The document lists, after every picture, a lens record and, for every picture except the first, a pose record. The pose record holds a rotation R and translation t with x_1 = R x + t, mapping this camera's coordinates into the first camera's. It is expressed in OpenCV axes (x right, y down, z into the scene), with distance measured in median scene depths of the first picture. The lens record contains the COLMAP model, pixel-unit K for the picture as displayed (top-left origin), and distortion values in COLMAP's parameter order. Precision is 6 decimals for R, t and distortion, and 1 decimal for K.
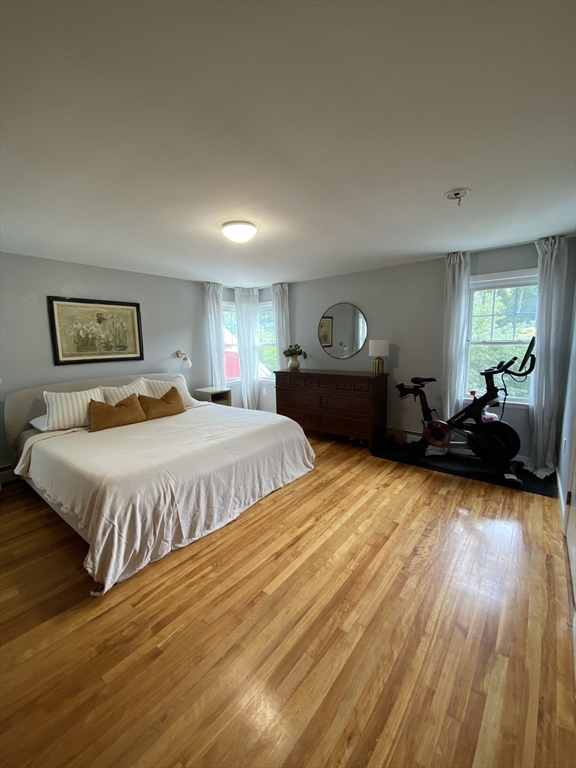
lens RADIAL K [[309.1, 0, 289.0], [0, 309.1, 383.5], [0, 0, 1]] dist [0.026668, -0.023554]
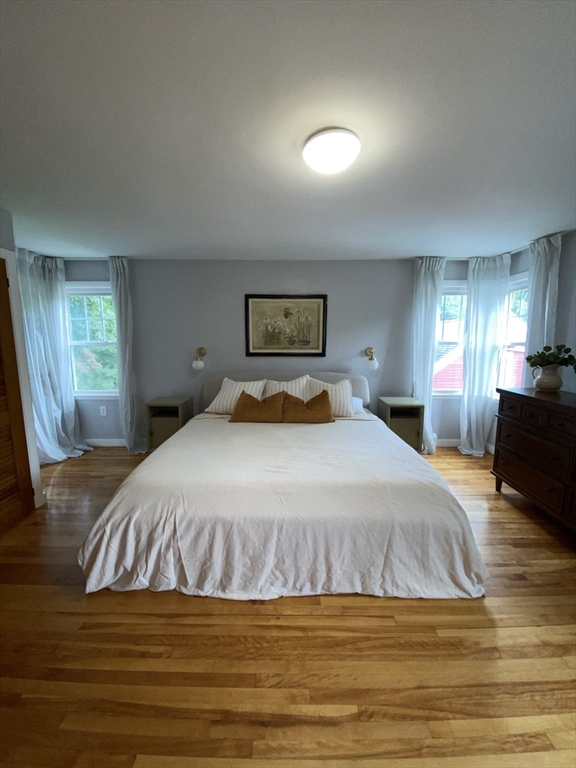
lens RADIAL K [[309.1, 0, 289.0], [0, 309.1, 383.5], [0, 0, 1]] dist [0.026668, -0.023554]
pose [[0.610245, 0.133325, -0.780913, 0.256430], [-0.122356, 0.989771, 0.073368, -0.068320], [0.782707, 0.050777, 0.620316, 0.472631]]
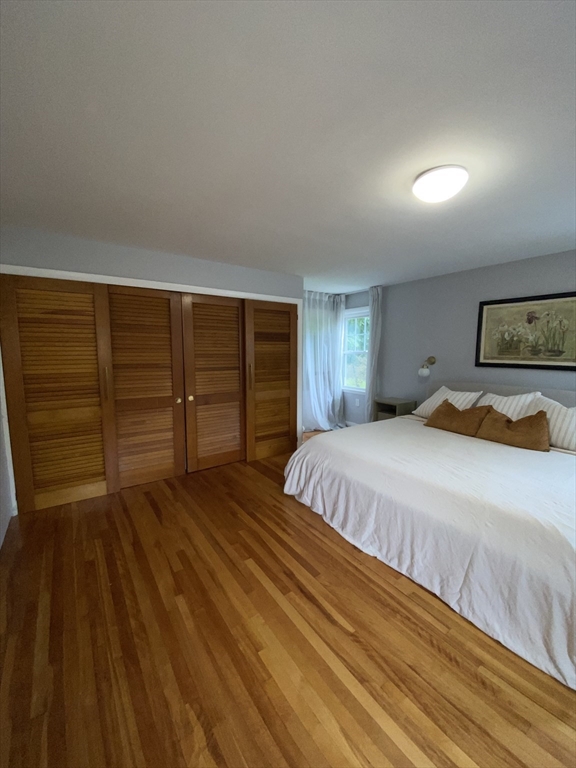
lens RADIAL K [[309.1, 0, 289.0], [0, 309.1, 383.5], [0, 0, 1]] dist [0.026668, -0.023554]
pose [[-0.297281, 0.124362, -0.946656, 0.512059], [-0.127202, 0.977484, 0.168358, -0.109727], [0.946279, 0.170466, -0.274769, 0.764053]]
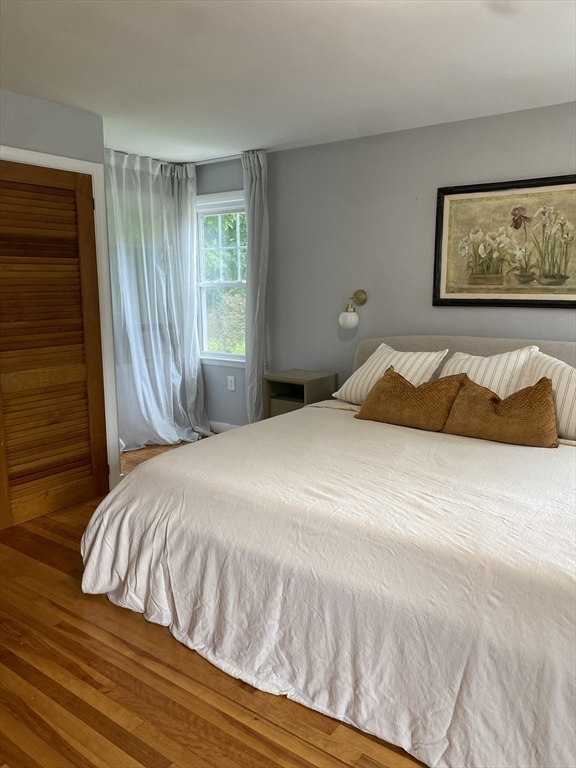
lens RADIAL K [[584.9, 0, 292.7], [0, 584.9, 381.2], [0, 0, 1]] dist [0.011032, -0.008518]
pose [[0.030649, 0.183168, -0.982604, 0.414855], [-0.134059, 0.974937, 0.177557, -0.088600], [0.990499, 0.126285, 0.054436, 0.752989]]
